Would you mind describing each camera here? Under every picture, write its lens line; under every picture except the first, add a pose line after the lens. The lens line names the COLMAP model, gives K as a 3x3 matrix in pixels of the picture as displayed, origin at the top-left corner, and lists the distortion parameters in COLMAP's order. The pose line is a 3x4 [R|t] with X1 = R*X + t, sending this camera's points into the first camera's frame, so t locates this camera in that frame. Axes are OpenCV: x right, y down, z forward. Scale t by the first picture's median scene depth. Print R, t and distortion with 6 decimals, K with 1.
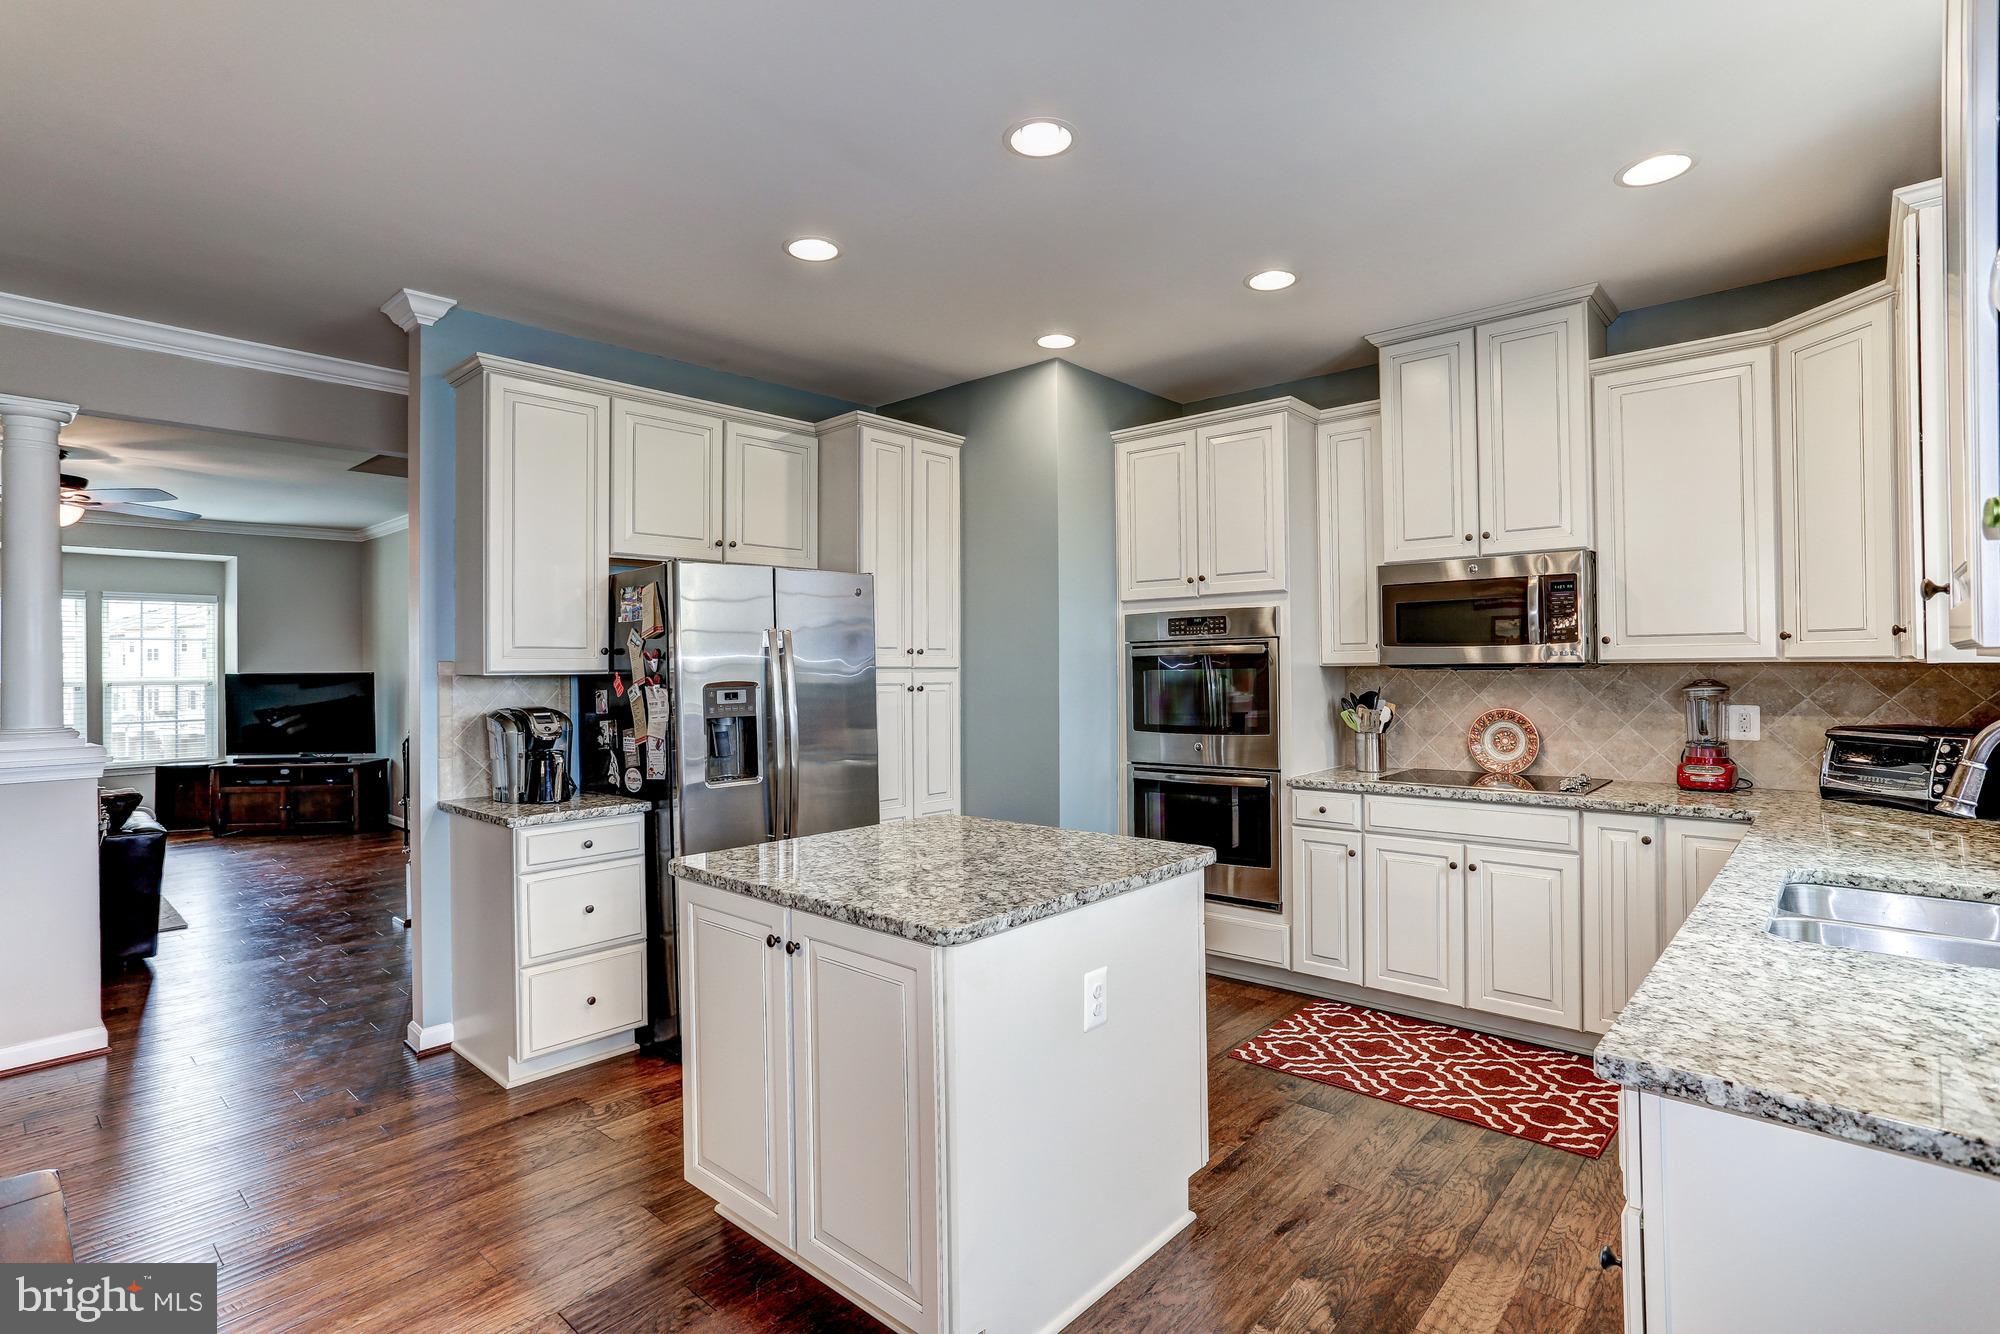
lens RADIAL K [[977.2, 0, 993.8], [0, 977.2, 653.8], [0, 0, 1]] dist [-0.047402, 0.031950]
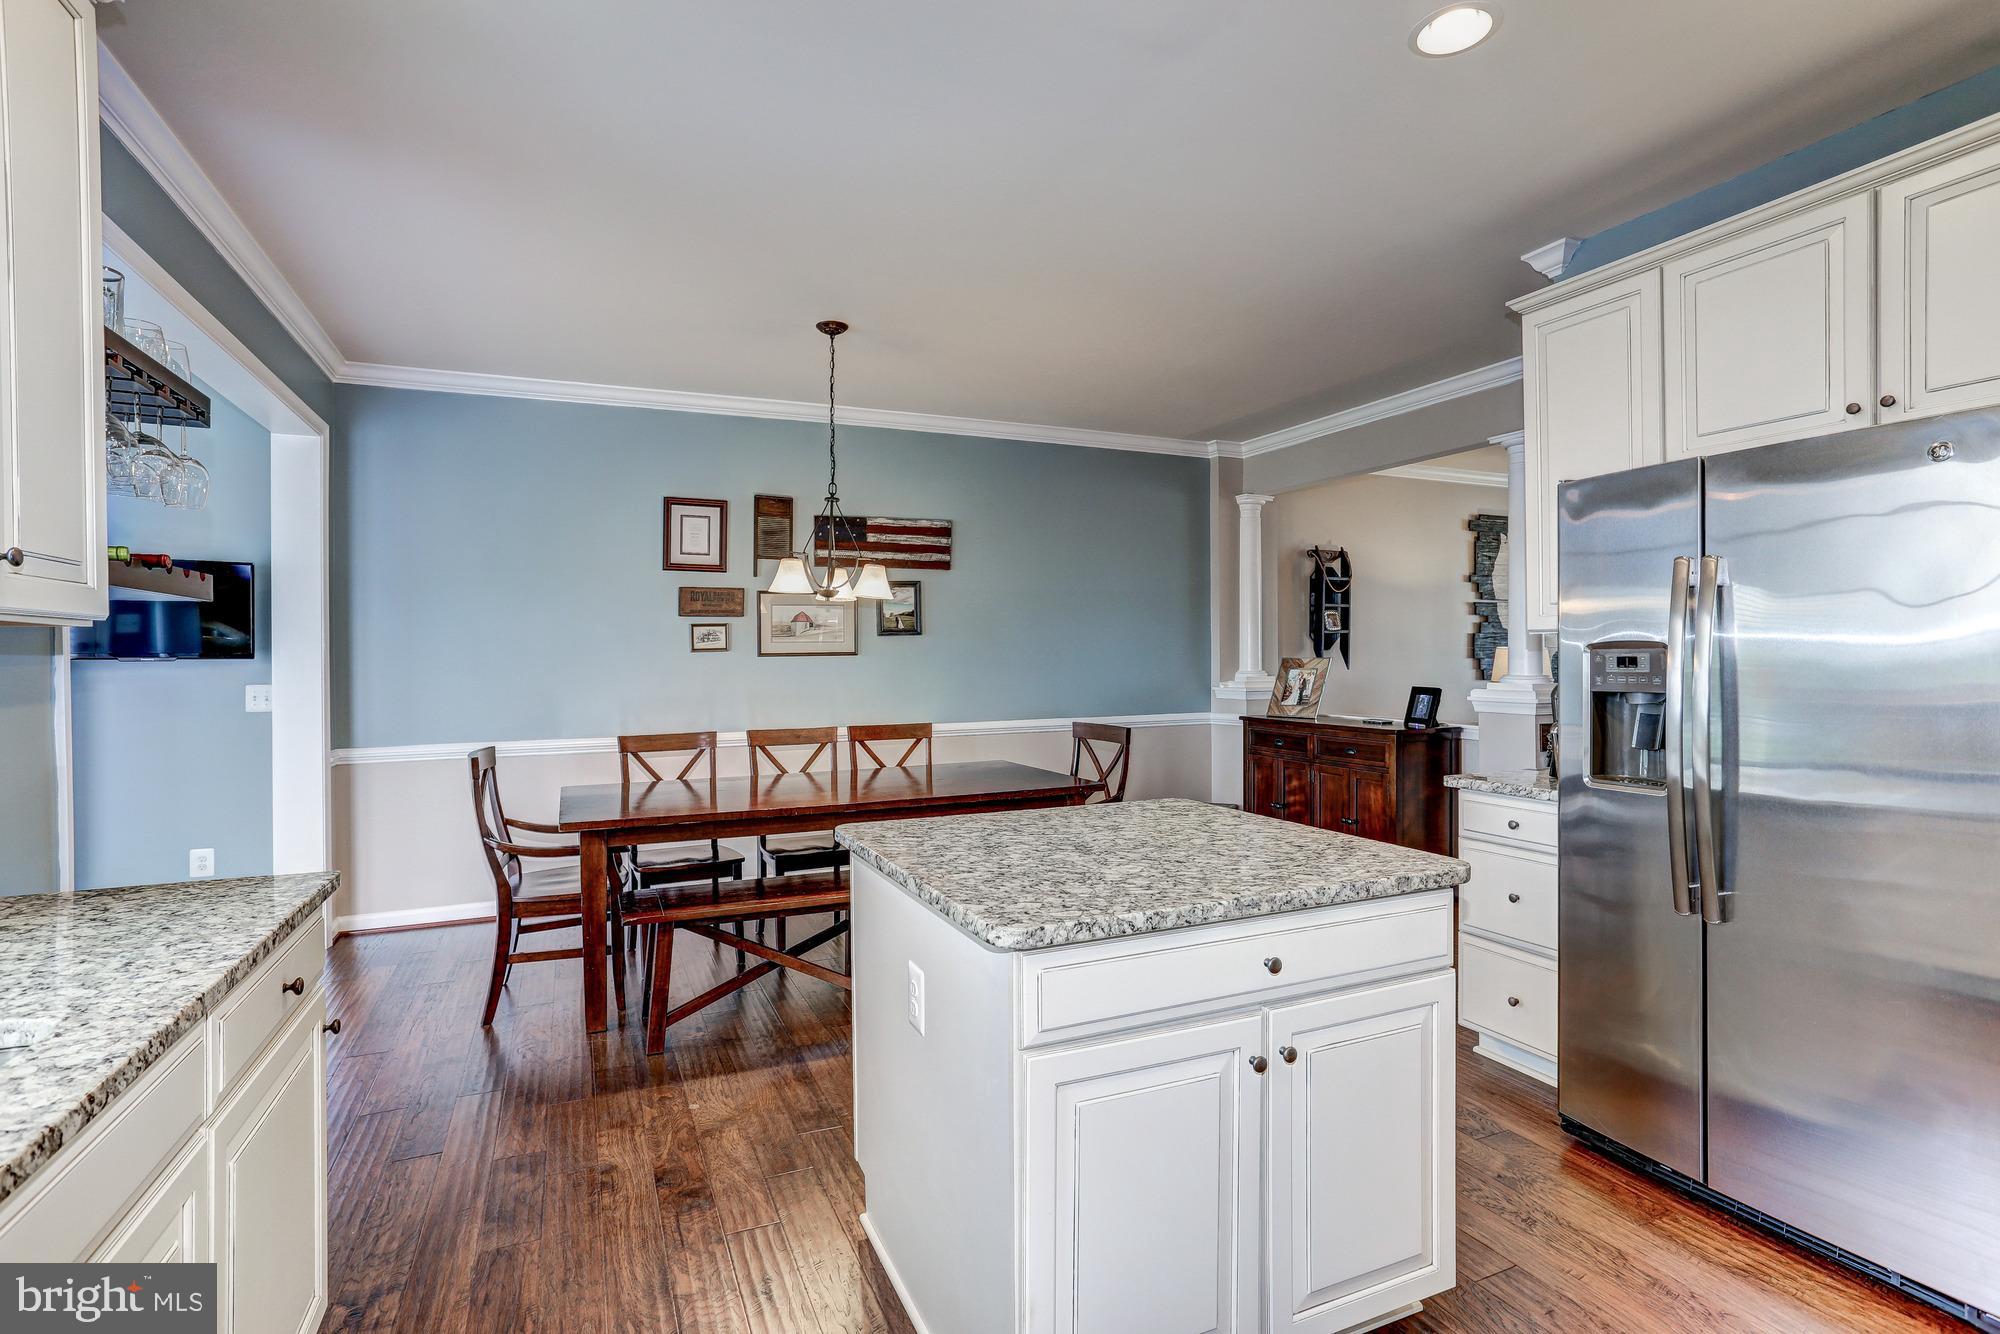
lens RADIAL K [[977.2, 0, 991.7], [0, 977.2, 650.1], [0, 0, 1]] dist [-0.047402, 0.031950]
pose [[-0.409484, 0.009737, -0.912265, 0.528689], [0.023806, 0.999717, -0.000015, 0.023984], [0.912007, -0.021723, -0.409600, 0.853558]]
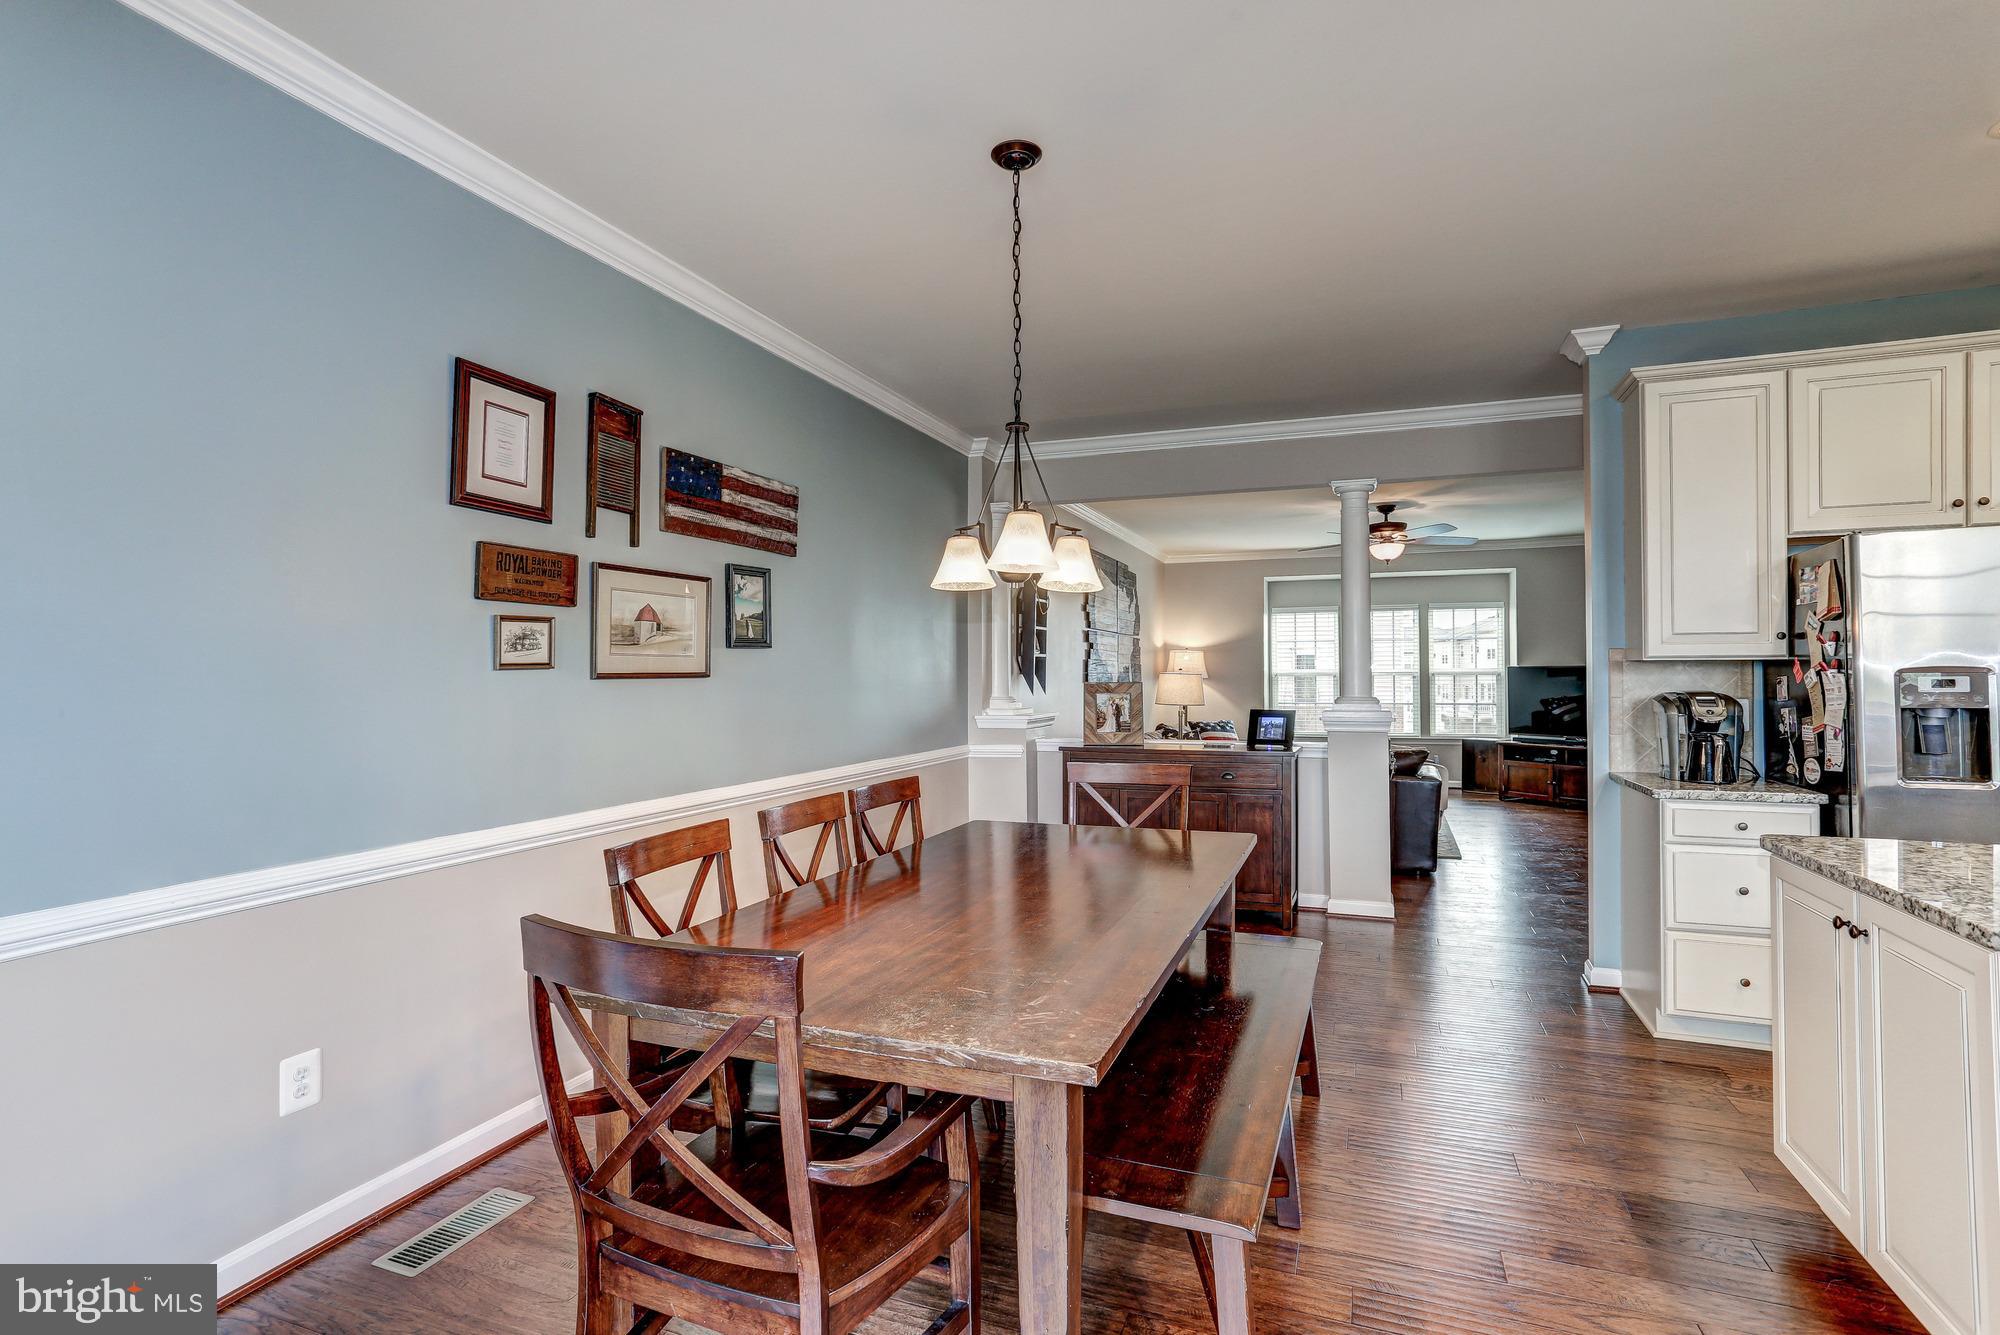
lens RADIAL K [[977.2, 0, 996.3], [0, 977.2, 662.9], [0, 0, 1]] dist [-0.047402, 0.031950]
pose [[0.362582, -0.002678, -0.931948, 0.211425], [0.012155, 0.999924, 0.001855, 0.013353], [0.931872, -0.012000, 0.362588, -0.077505]]
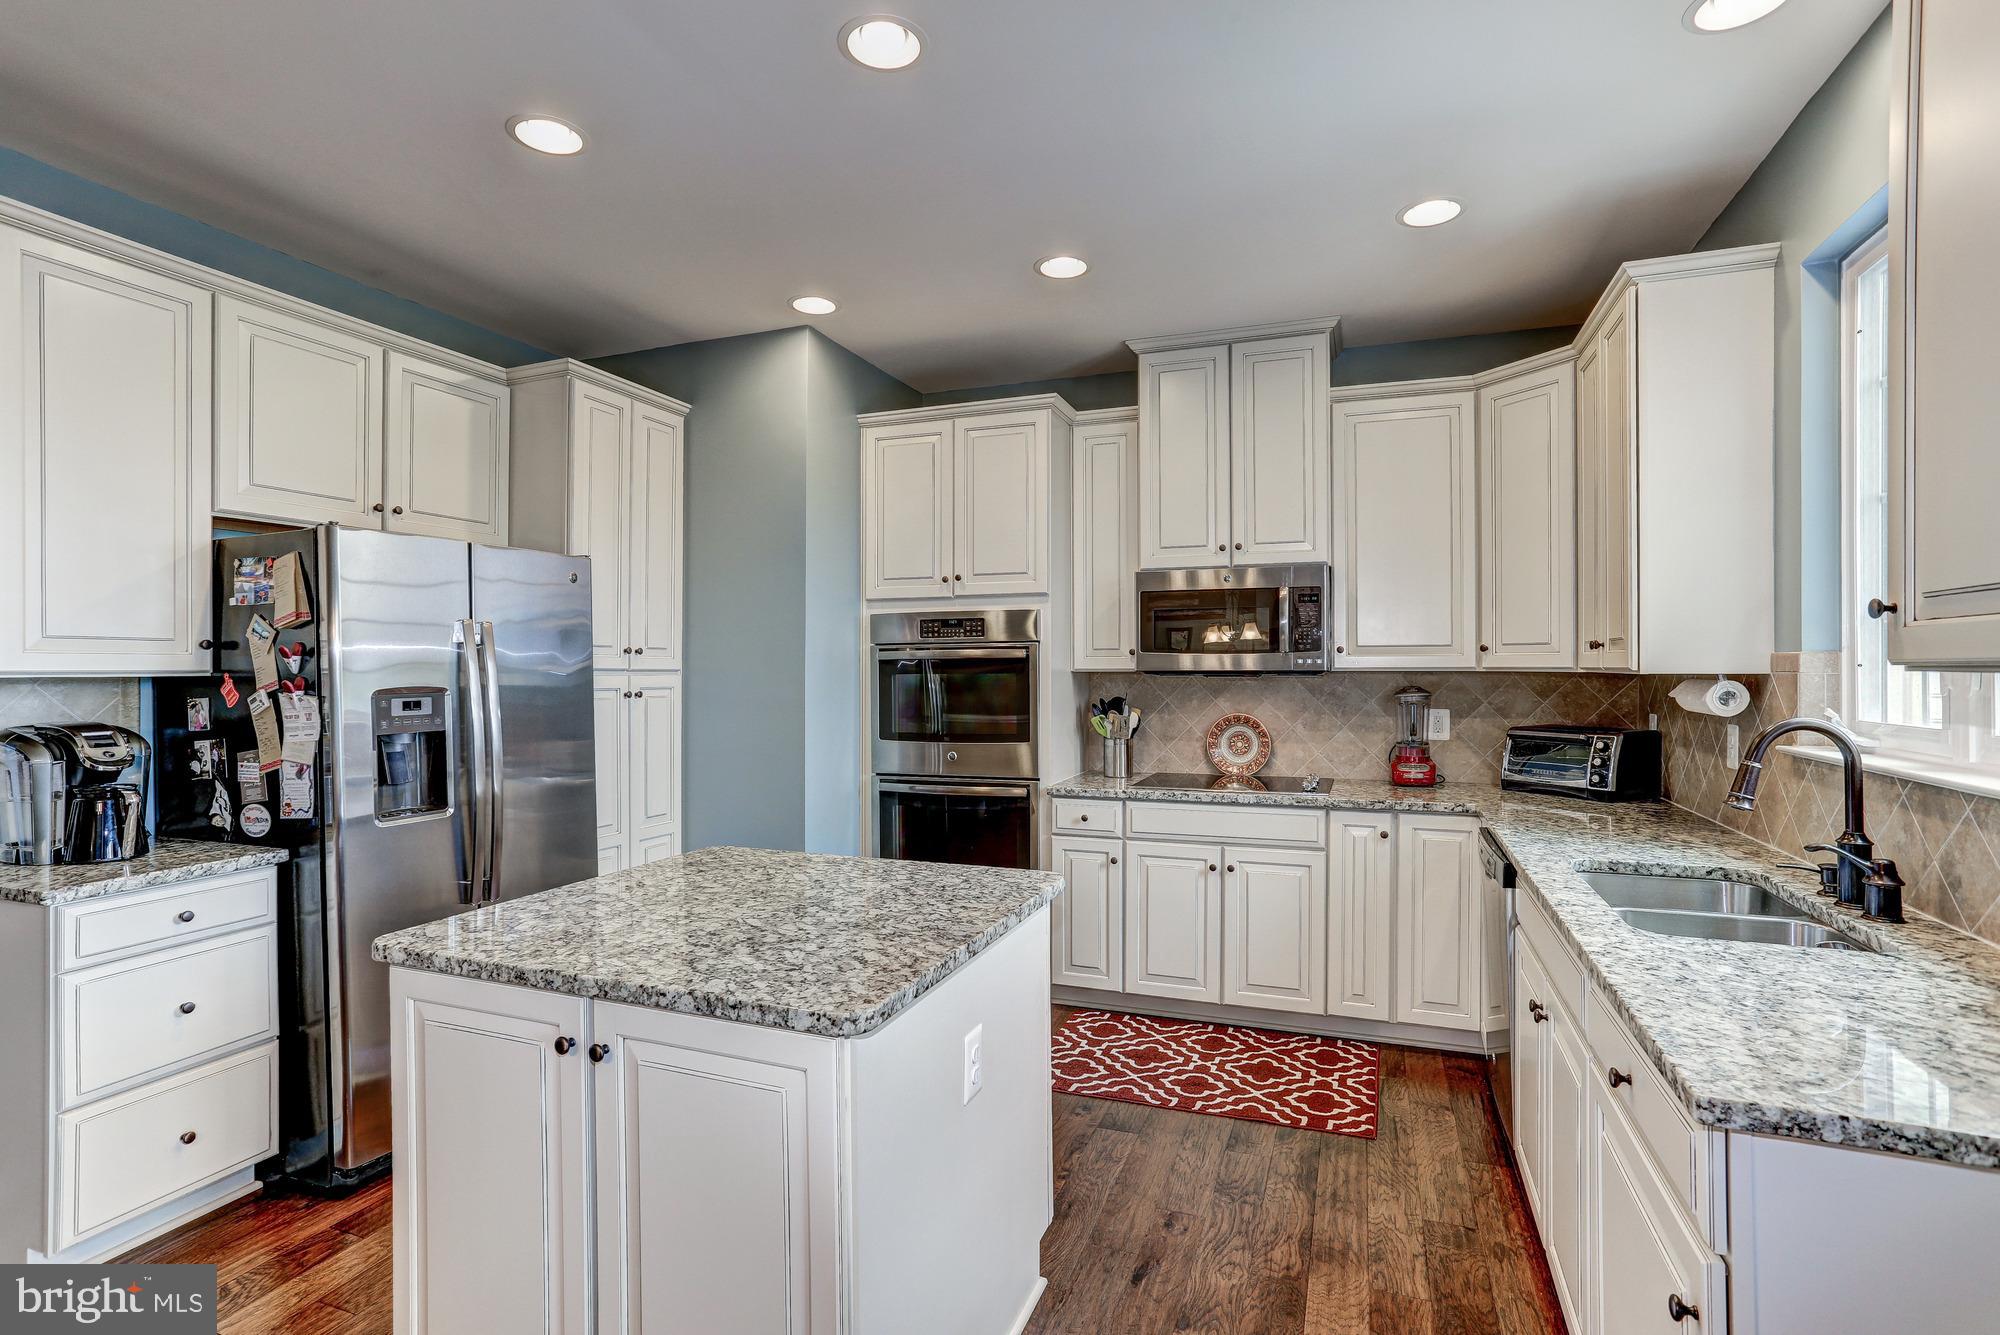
lens RADIAL K [[977.2, 0, 998.6], [0, 977.2, 667.7], [0, 0, 1]] dist [-0.047402, 0.031950]
pose [[0.933221, 0.008221, 0.359208, -0.108272], [-0.012615, 0.999872, 0.009890, -0.000039], [-0.359080, -0.013761, 0.933205, 0.121231]]
